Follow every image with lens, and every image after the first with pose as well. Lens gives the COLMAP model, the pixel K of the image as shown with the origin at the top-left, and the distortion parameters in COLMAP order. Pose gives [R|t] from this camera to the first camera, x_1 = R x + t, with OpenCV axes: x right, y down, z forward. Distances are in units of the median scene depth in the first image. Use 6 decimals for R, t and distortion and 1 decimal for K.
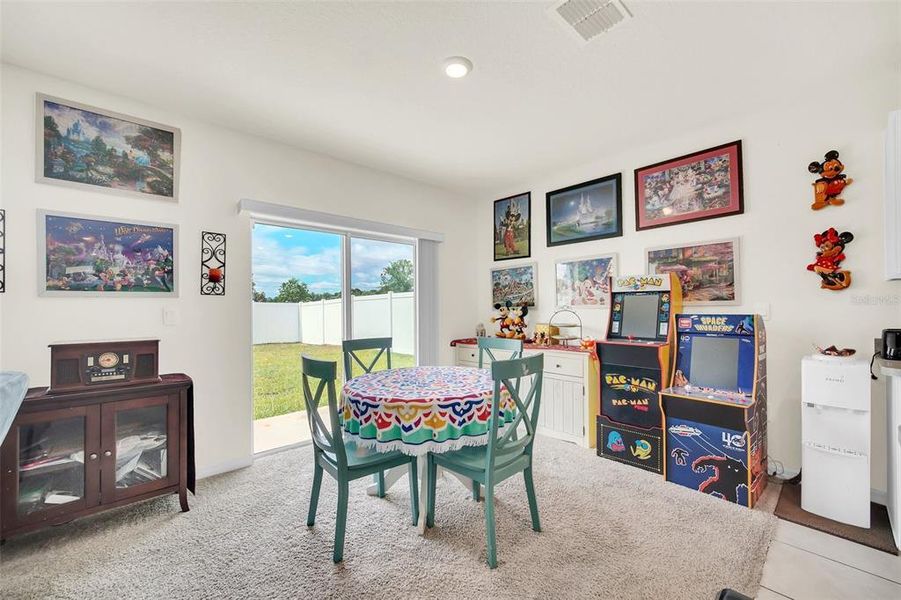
lens RADIAL K [[363.0, 0, 454.2], [0, 363.0, 304.3], [0, 0, 1]] dist [-0.003347, -0.000038]
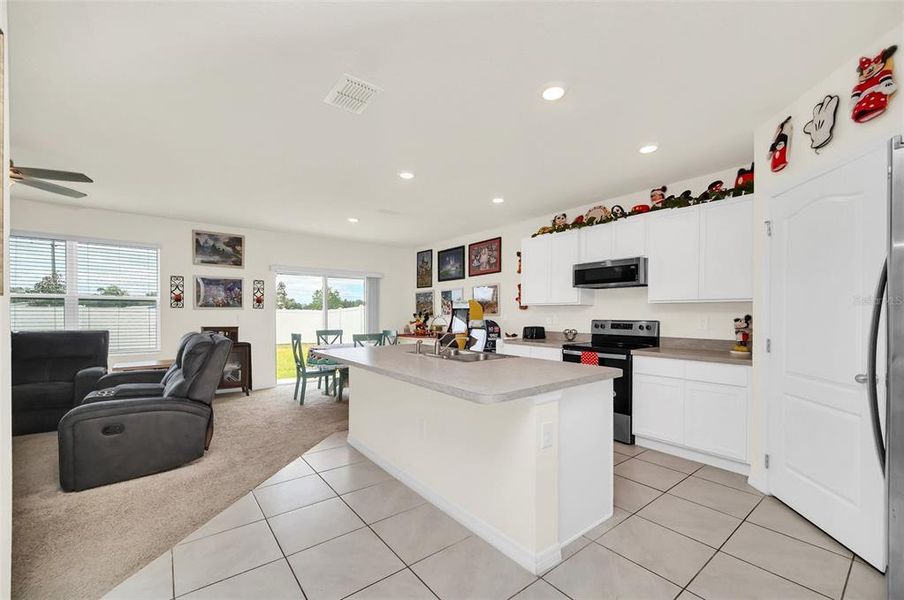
lens RADIAL K [[364.2, 0, 460.7], [0, 364.2, 317.5], [0, 0, 1]] dist [-0.003347, -0.000038]
pose [[0.997627, 0.011942, -0.067808, 0.699384], [-0.010919, 0.999821, 0.015437, -0.017782], [0.067980, -0.014660, 0.997579, -1.102946]]
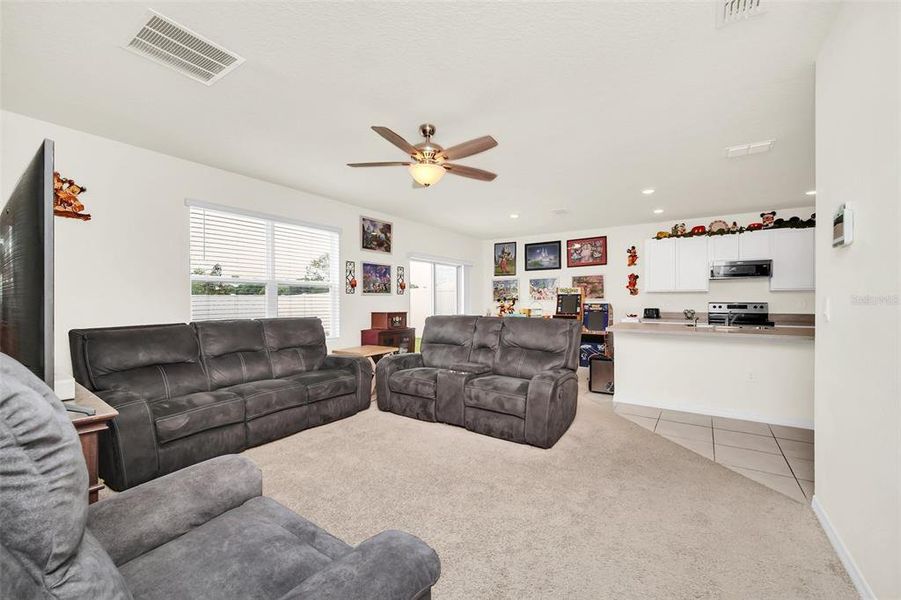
lens RADIAL K [[363.0, 0, 456.2], [0, 363.0, 299.5], [0, 0, 1]] dist [-0.003347, -0.000038]
pose [[0.975214, 0.007059, 0.221150, -0.802594], [-0.007708, 0.999968, 0.002072, -0.000032], [-0.221128, -0.003726, 0.975238, -1.260407]]
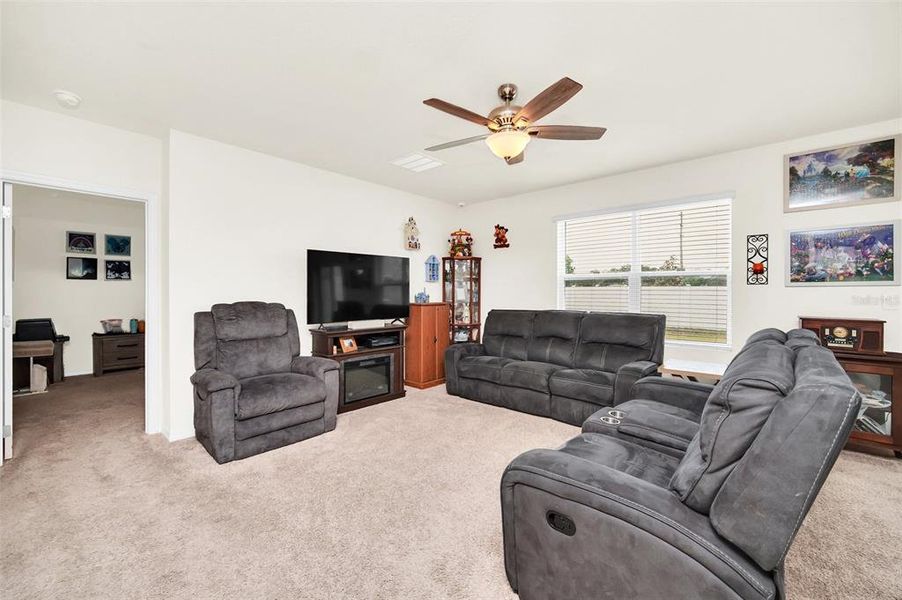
lens RADIAL K [[363.4, 0, 450.4], [0, 363.4, 291.9], [0, 0, 1]] dist [-0.003347, -0.000038]
pose [[0.082084, 0.008311, -0.996591, 0.211047], [0.002591, 0.999960, 0.008553, -0.010892], [0.996622, -0.003284, 0.082059, -0.423428]]
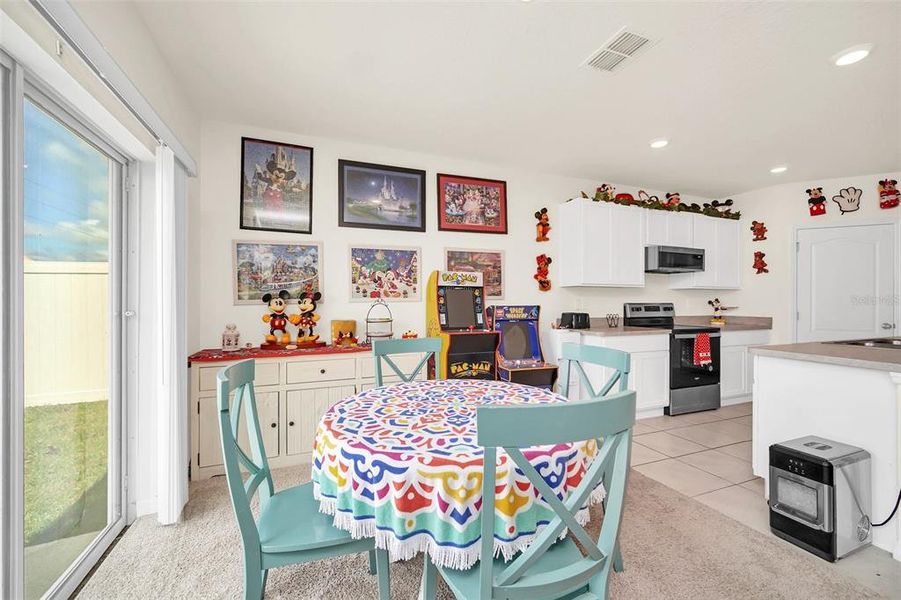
lens RADIAL K [[363.0, 0, 451.5], [0, 363.0, 302.5], [0, 0, 1]] dist [-0.003347, -0.000038]
pose [[0.373248, 0.007930, 0.927698, -0.576678], [-0.008741, 0.999949, -0.005030, 0.022562], [-0.927691, -0.006231, 0.373298, 0.658384]]
